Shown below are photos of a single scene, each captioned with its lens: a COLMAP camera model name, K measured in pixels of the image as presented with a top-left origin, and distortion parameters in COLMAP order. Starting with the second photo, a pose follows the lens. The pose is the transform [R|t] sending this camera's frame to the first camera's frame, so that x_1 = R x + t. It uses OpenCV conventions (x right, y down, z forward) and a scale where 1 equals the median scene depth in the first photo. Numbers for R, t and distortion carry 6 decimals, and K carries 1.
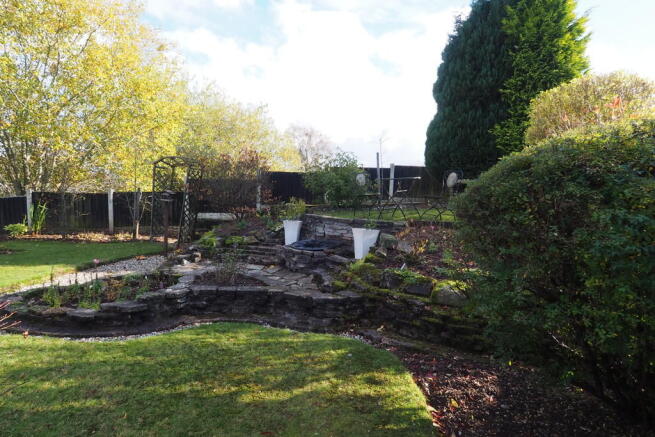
lens RADIAL K [[359.0, 0, 327.5], [0, 359.0, 218.5], [0, 0, 1]] dist [-0.004335, -0.001481]
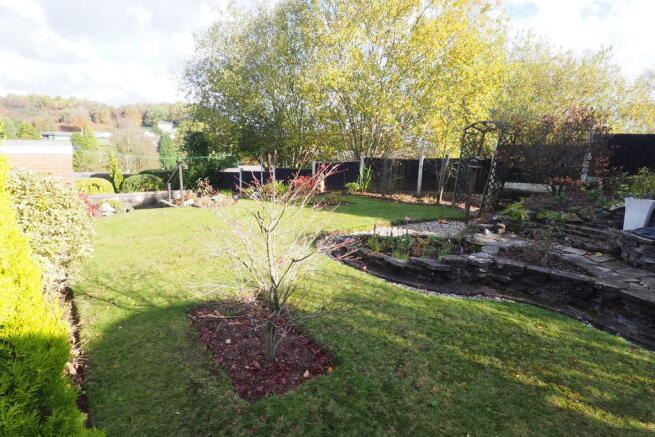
lens RADIAL K [[359.0, 0, 327.5], [0, 359.0, 218.5], [0, 0, 1]] dist [-0.004335, -0.001481]
pose [[0.711851, 0.127726, -0.690619, -0.045100], [-0.071462, 0.991393, 0.109693, 0.012048], [0.698686, -0.028731, 0.714852, 0.017993]]
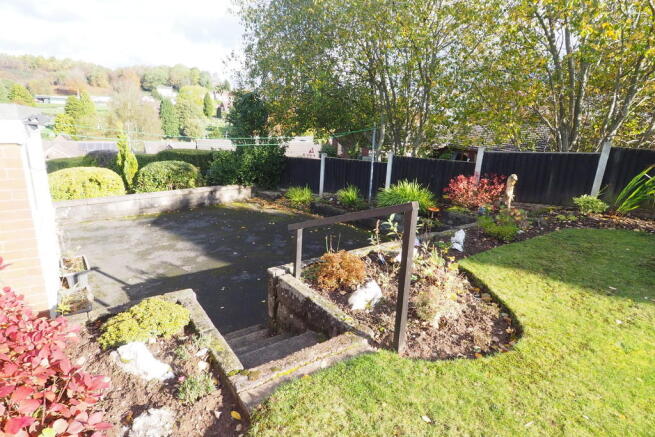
lens RADIAL K [[359.0, 0, 327.5], [0, 359.0, 218.5], [0, 0, 1]] dist [-0.004335, -0.001481]
pose [[0.708027, 0.196297, -0.678355, -1.244474], [-0.087095, 0.977530, 0.191965, -0.049570], [0.700794, -0.076835, 0.709214, 0.294564]]
